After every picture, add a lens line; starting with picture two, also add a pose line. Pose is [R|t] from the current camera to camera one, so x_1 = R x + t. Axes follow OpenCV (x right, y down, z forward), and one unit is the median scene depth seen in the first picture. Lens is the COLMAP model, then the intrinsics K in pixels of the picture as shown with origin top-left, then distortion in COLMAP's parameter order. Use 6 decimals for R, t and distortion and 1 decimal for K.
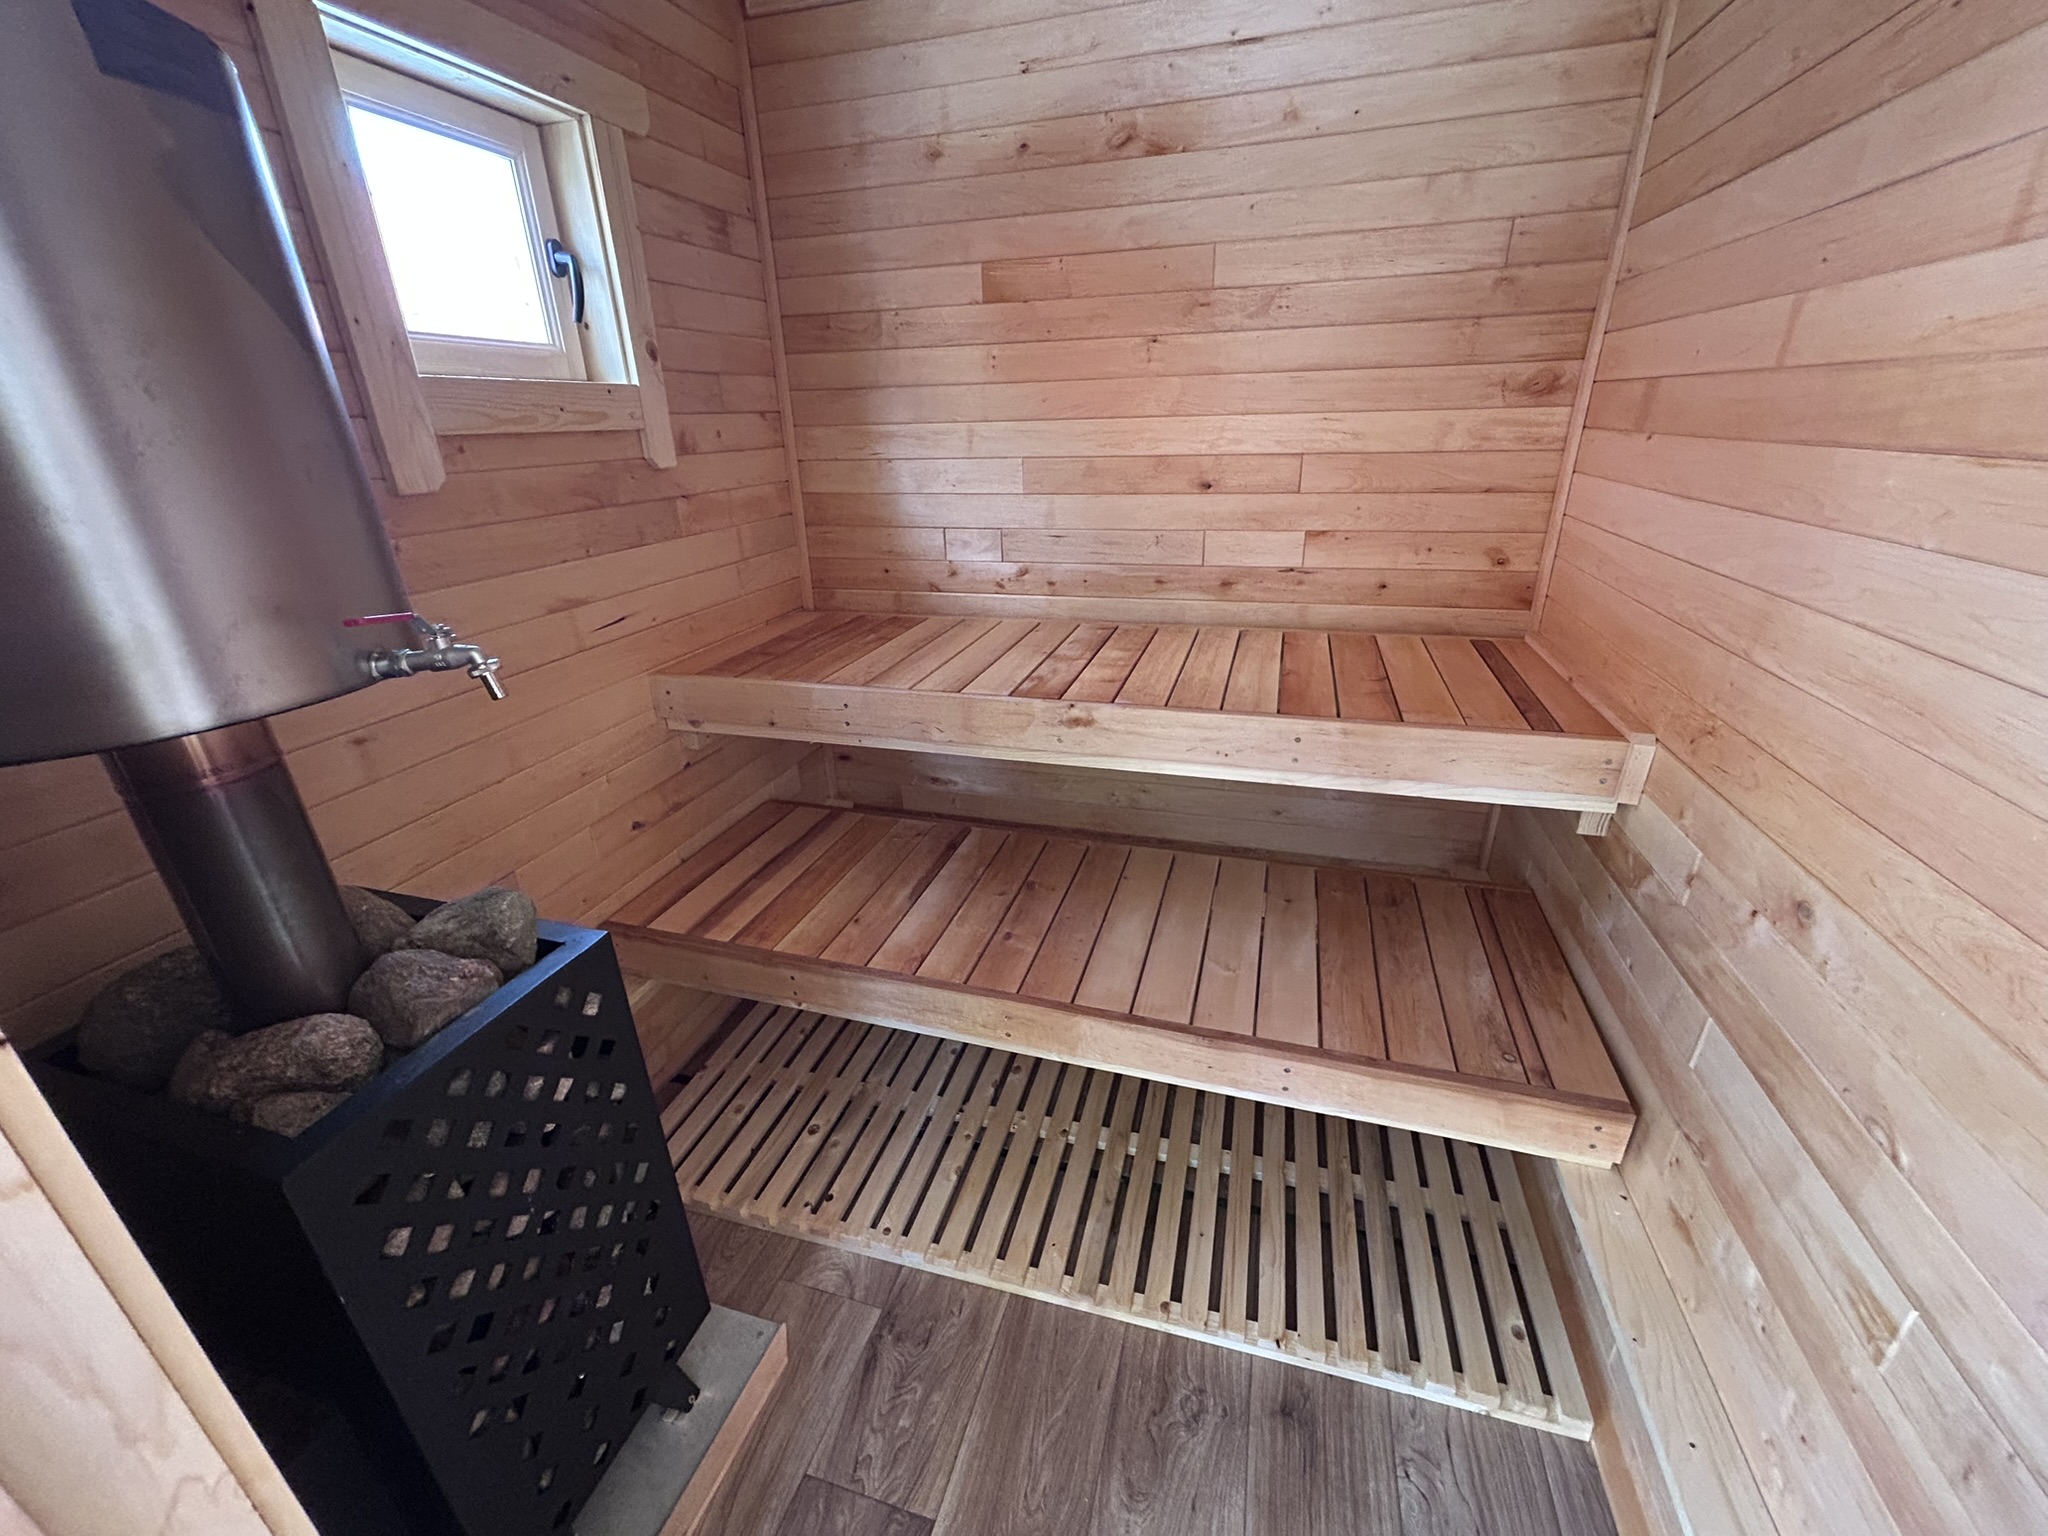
lens RADIAL K [[827.9, 0, 1022.0], [0, 827.9, 764.7], [0, 0, 1]] dist [-0.002283, 0.001590]
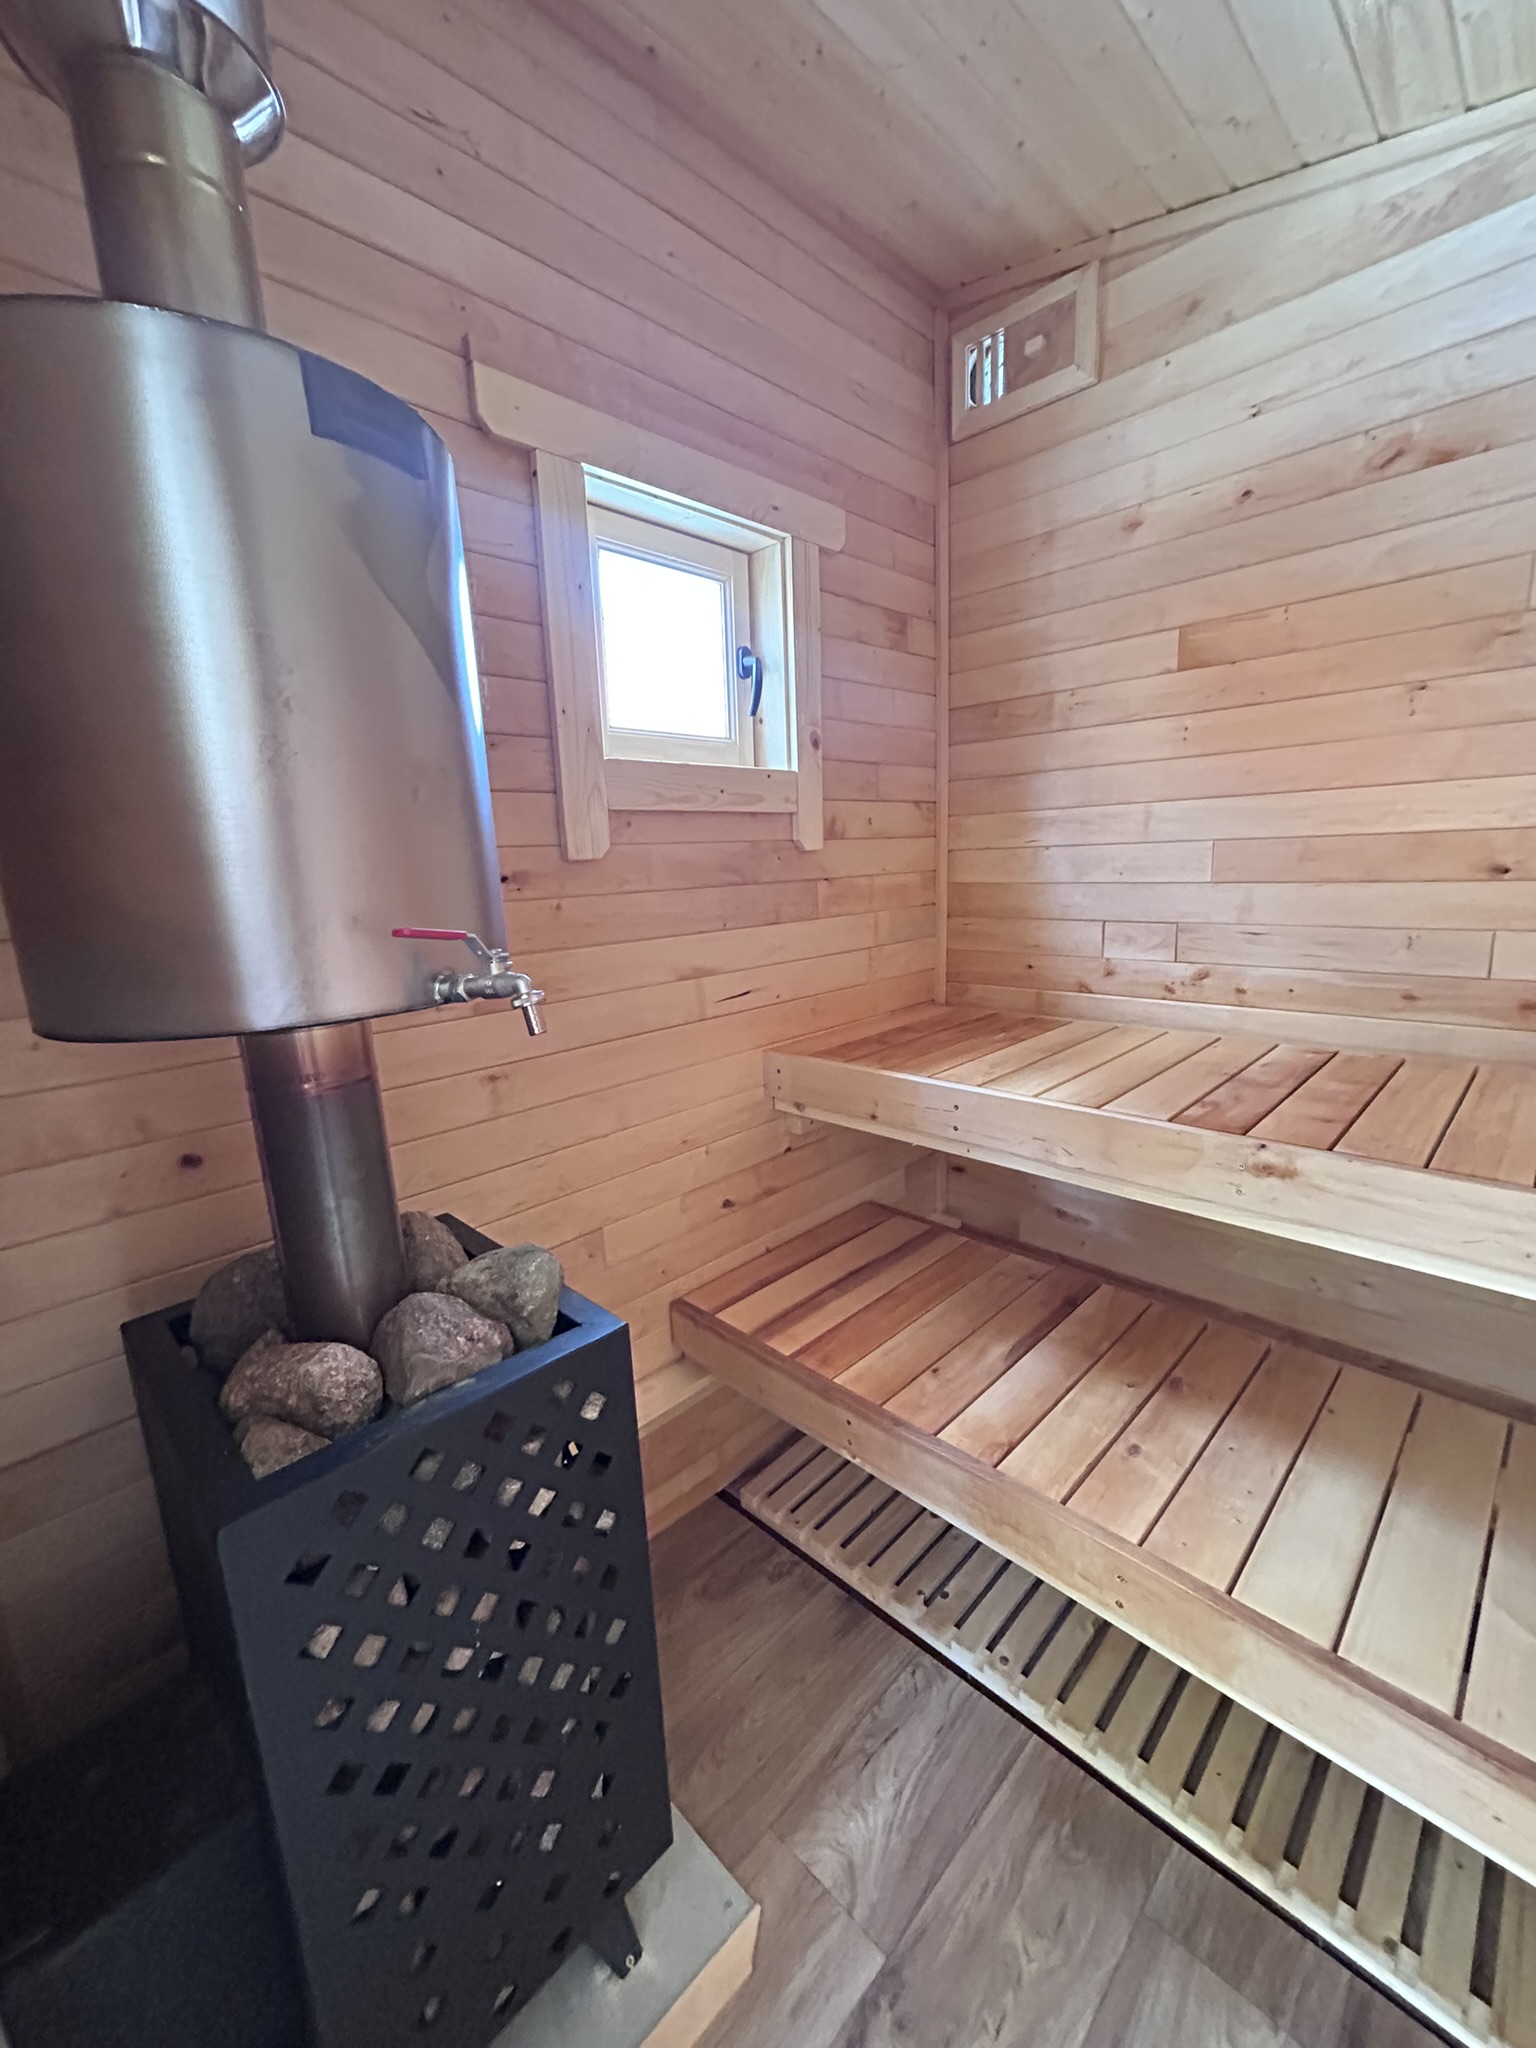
lens RADIAL K [[827.9, 0, 771.0], [0, 827.9, 1021.9], [0, 0, 1]] dist [-0.002283, 0.001590]
pose [[0.886283, 0.081377, -0.455939, 0.000745], [-0.163917, 0.975839, -0.144463, -0.002553], [0.433167, 0.202771, 0.878209, 0.145637]]
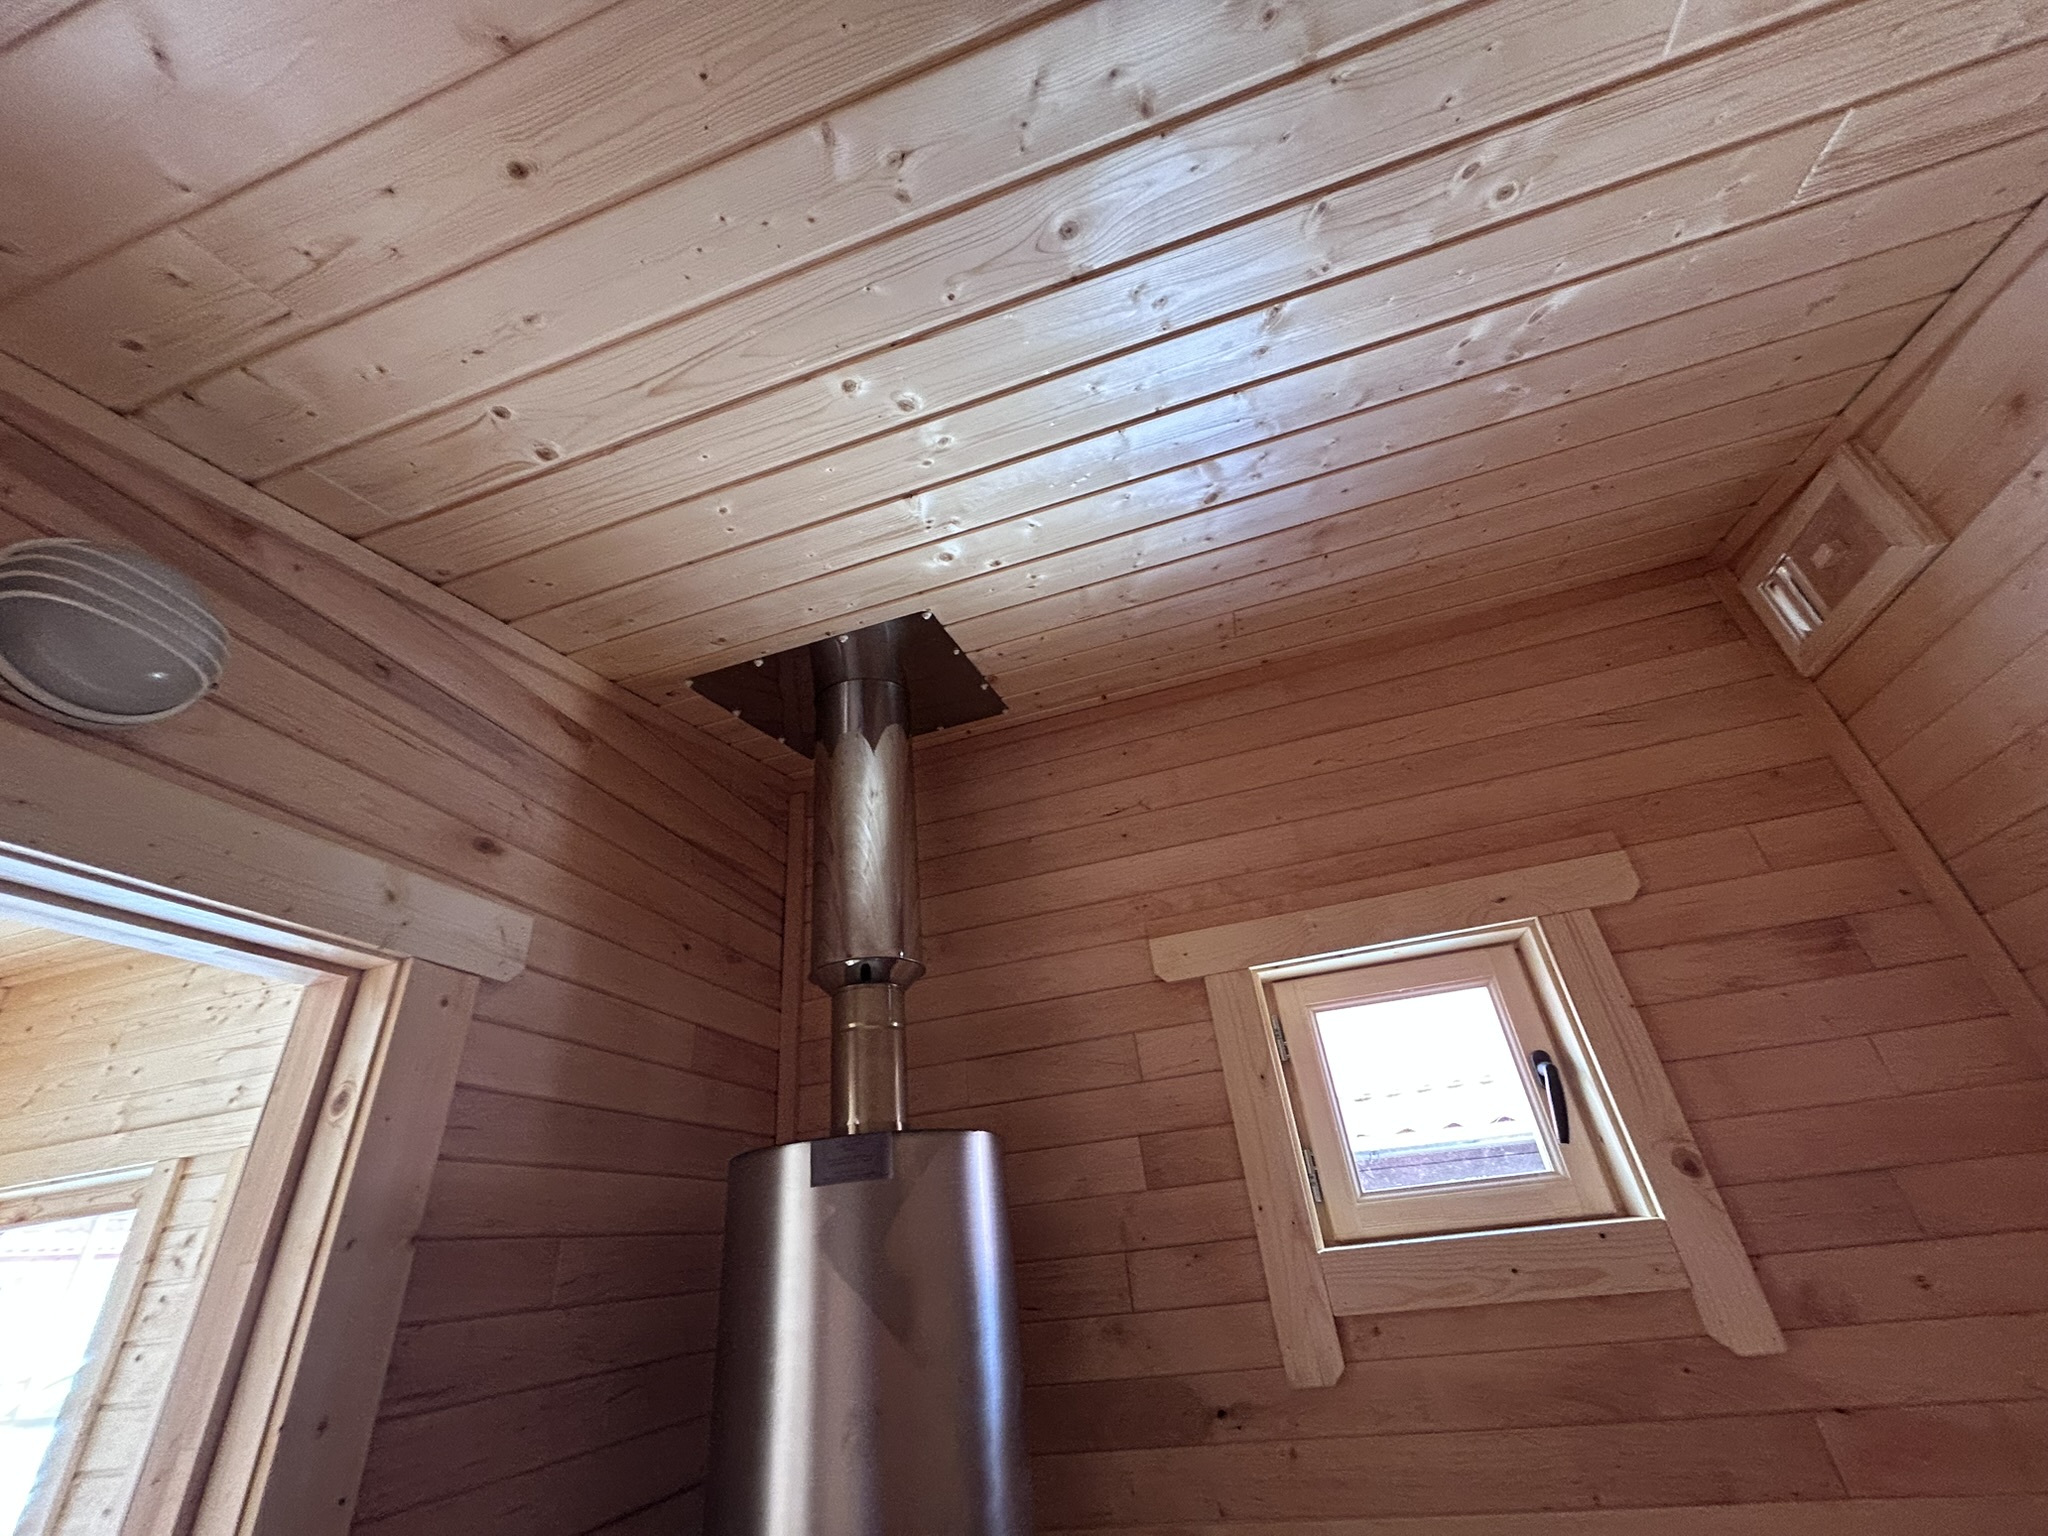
lens RADIAL K [[824.4, 0, 1020.6], [0, 824.4, 768.9], [0, 0, 1]] dist [-0.000026, 0.000609]
pose [[0.004754, -0.475419, -0.879746, 0.323038], [-0.296729, 0.839462, -0.455253, -0.296375], [0.954950, 0.263211, -0.137080, 0.470948]]
